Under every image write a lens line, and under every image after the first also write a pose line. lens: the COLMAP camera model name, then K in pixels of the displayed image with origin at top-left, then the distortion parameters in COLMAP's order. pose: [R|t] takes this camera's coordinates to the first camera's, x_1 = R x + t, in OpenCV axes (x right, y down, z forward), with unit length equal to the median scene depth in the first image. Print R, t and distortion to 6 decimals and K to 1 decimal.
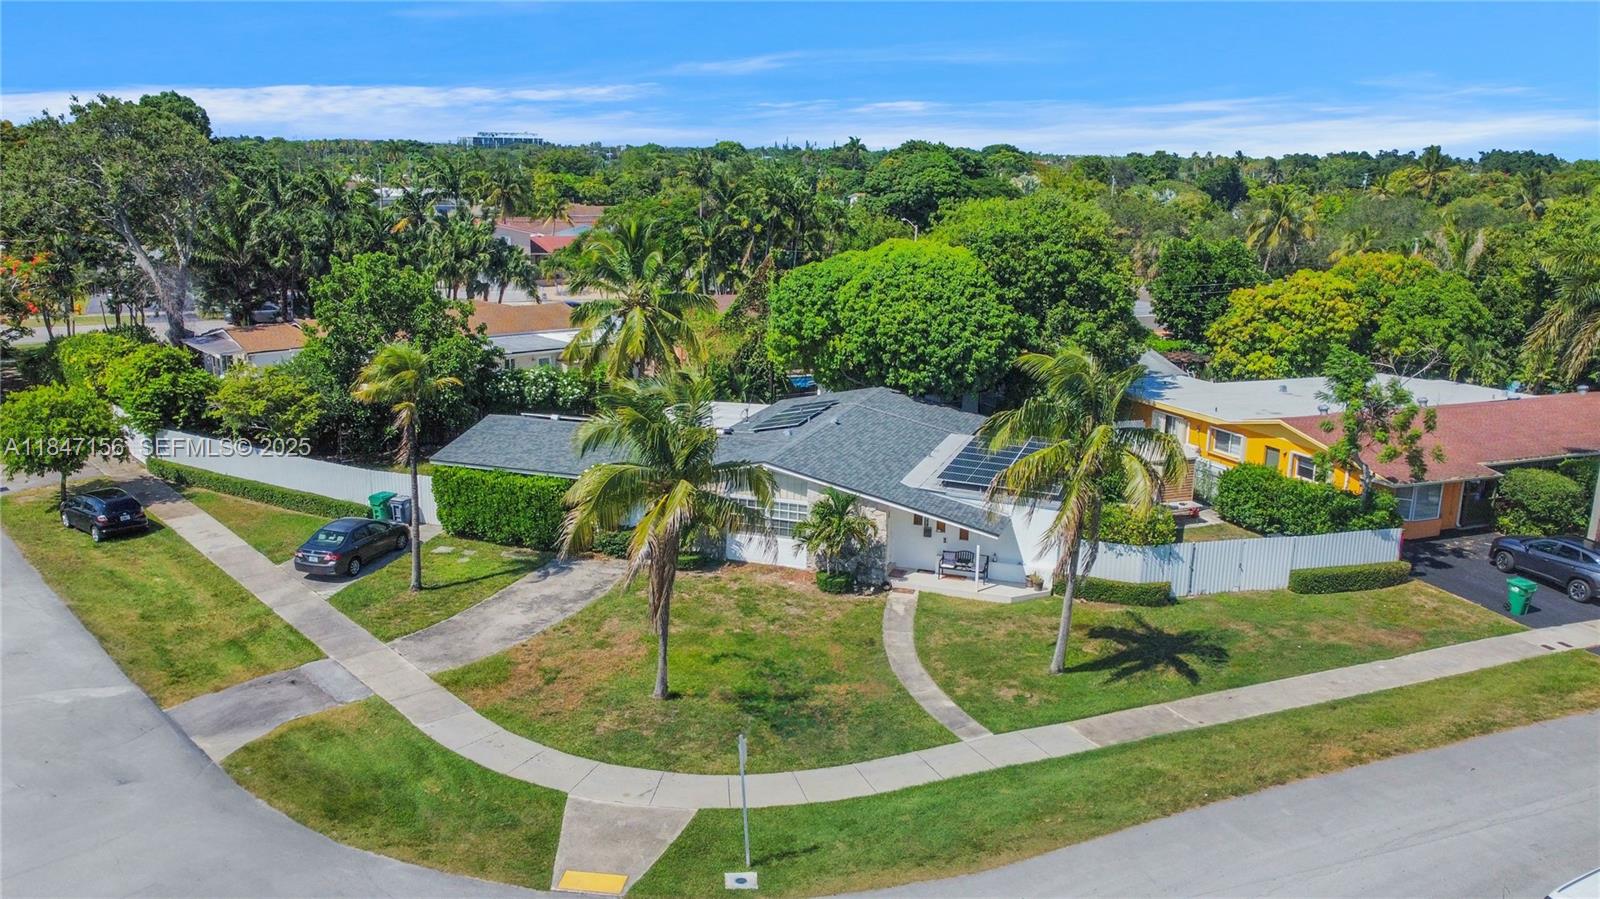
lens RADIAL K [[1304.0, 0, 800.0], [0, 1304.0, 449.5], [0, 0, 1]] dist [0.003402, -0.000274]
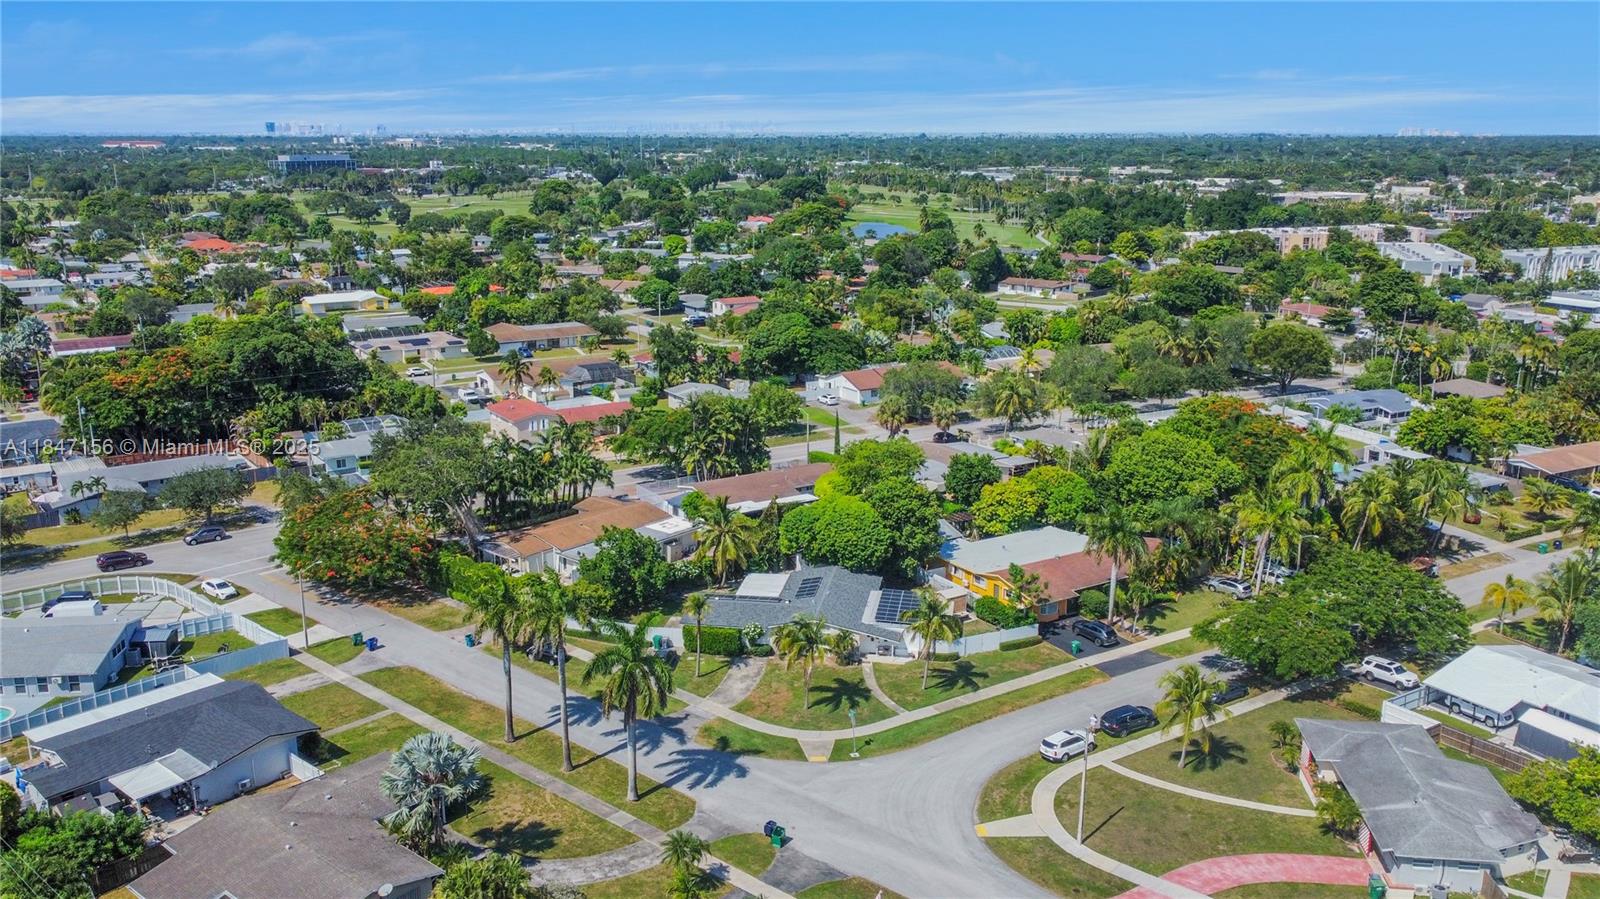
lens RADIAL K [[1304.0, 0, 800.0], [0, 1304.0, 449.5], [0, 0, 1]] dist [0.003402, -0.000274]
pose [[0.987023, -0.056437, 0.150332, -0.358236], [0.053172, 0.998256, 0.025656, -0.334830], [-0.151517, -0.017330, 0.988303, -1.363437]]
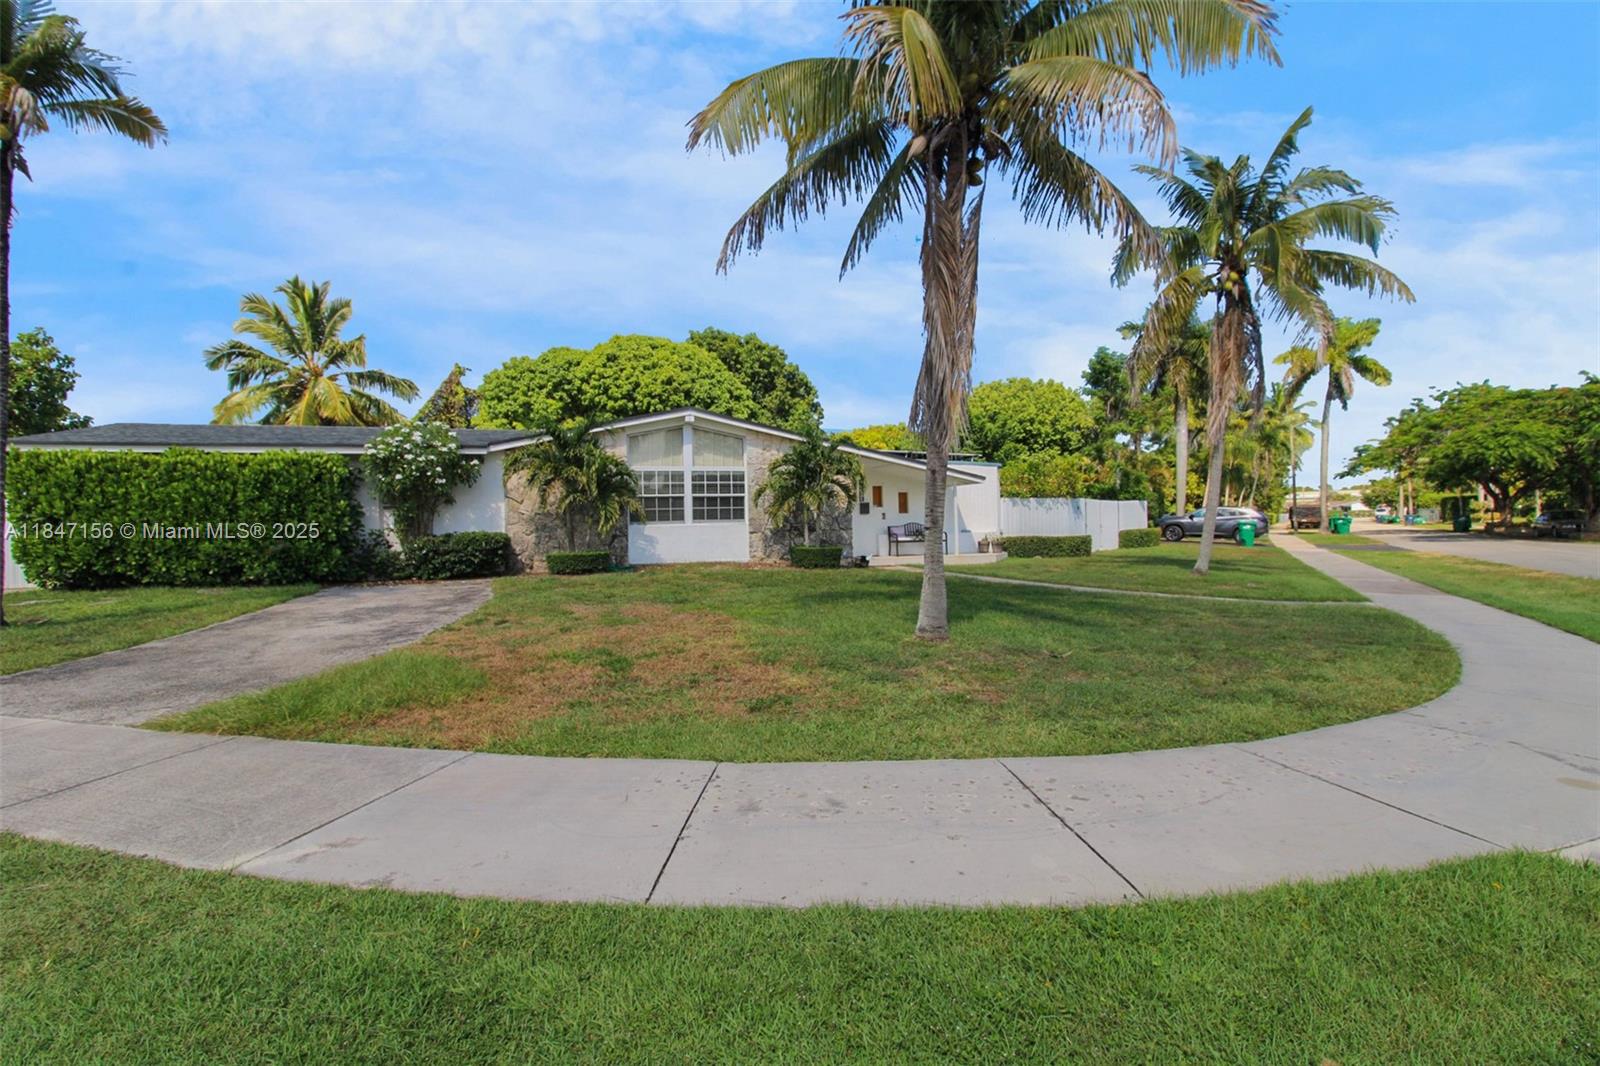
lens RADIAL K [[736.7, 0, 808.5], [0, 736.7, 537.1], [0, 0, 1]] dist [0.001016, -0.000279]
pose [[0.801232, -0.048827, 0.596359, -0.172977], [0.170534, 0.973963, -0.149376, 0.118019], [-0.573538, 0.221384, 0.788697, 0.525995]]
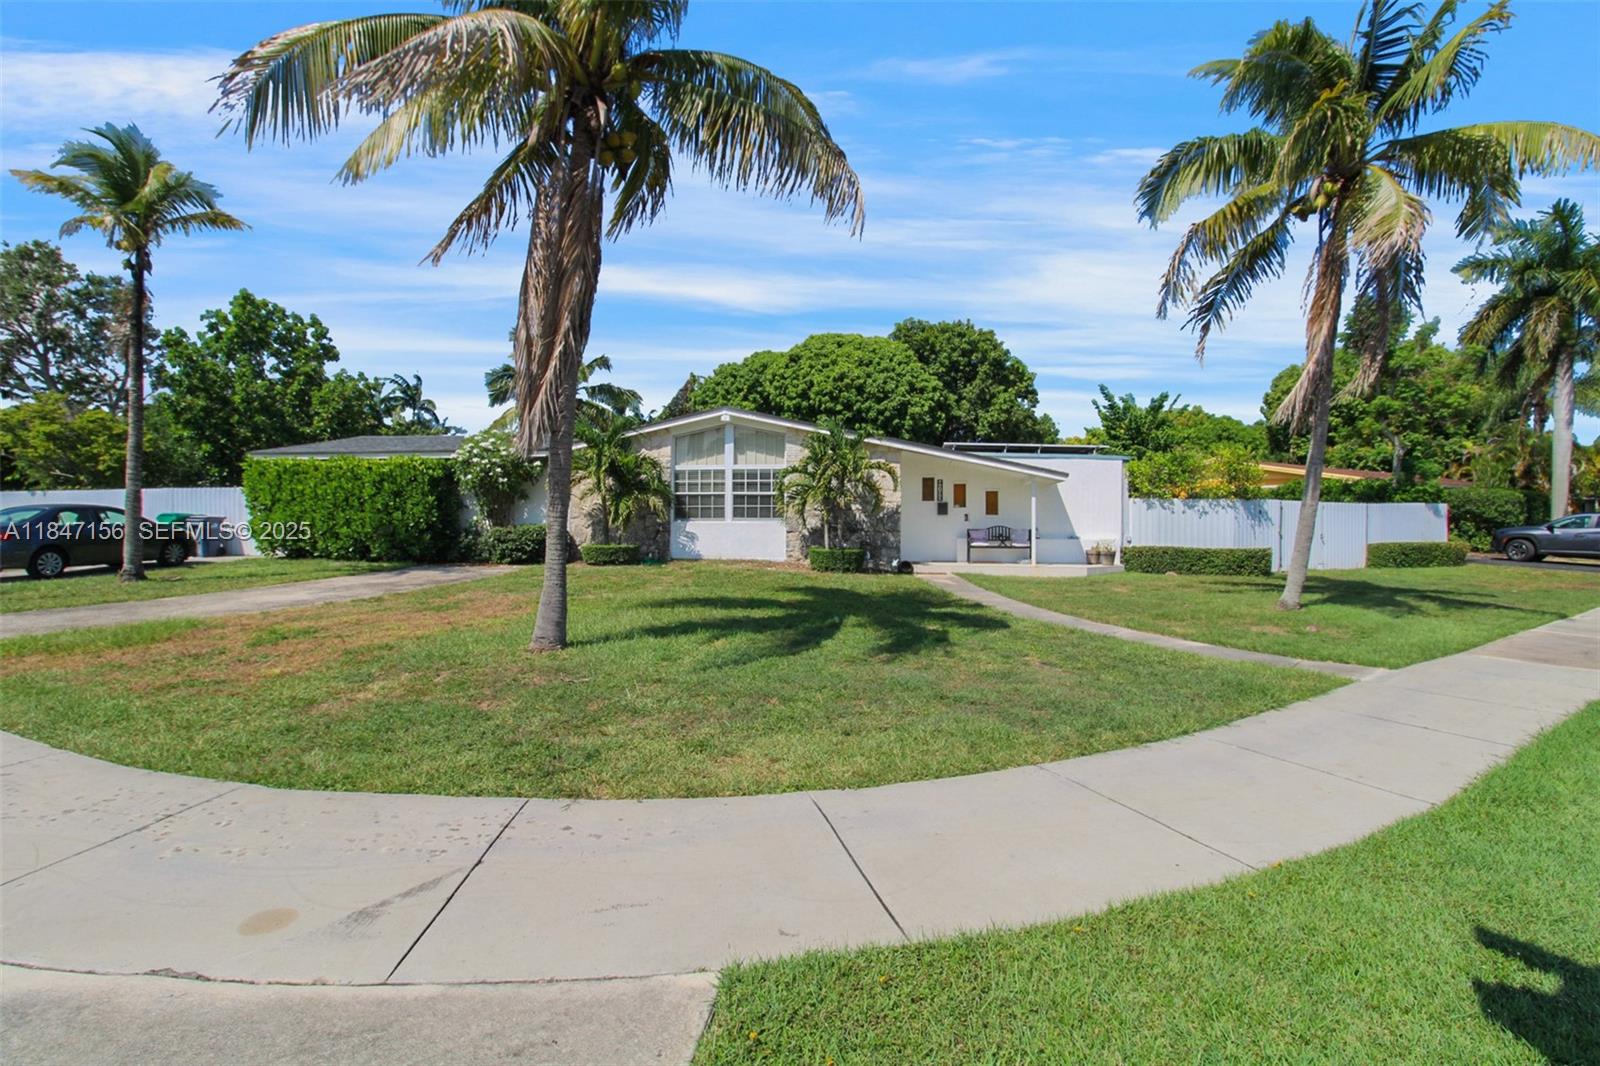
lens RADIAL K [[748.9, 0, 811.9], [0, 748.9, 535.6], [0, 0, 1]] dist [0.001993, -0.000054]
pose [[0.983741, -0.021152, 0.178345, -0.044109], [0.057048, 0.978413, -0.198630, 0.130050], [-0.170293, 0.205575, 0.963711, 0.481897]]
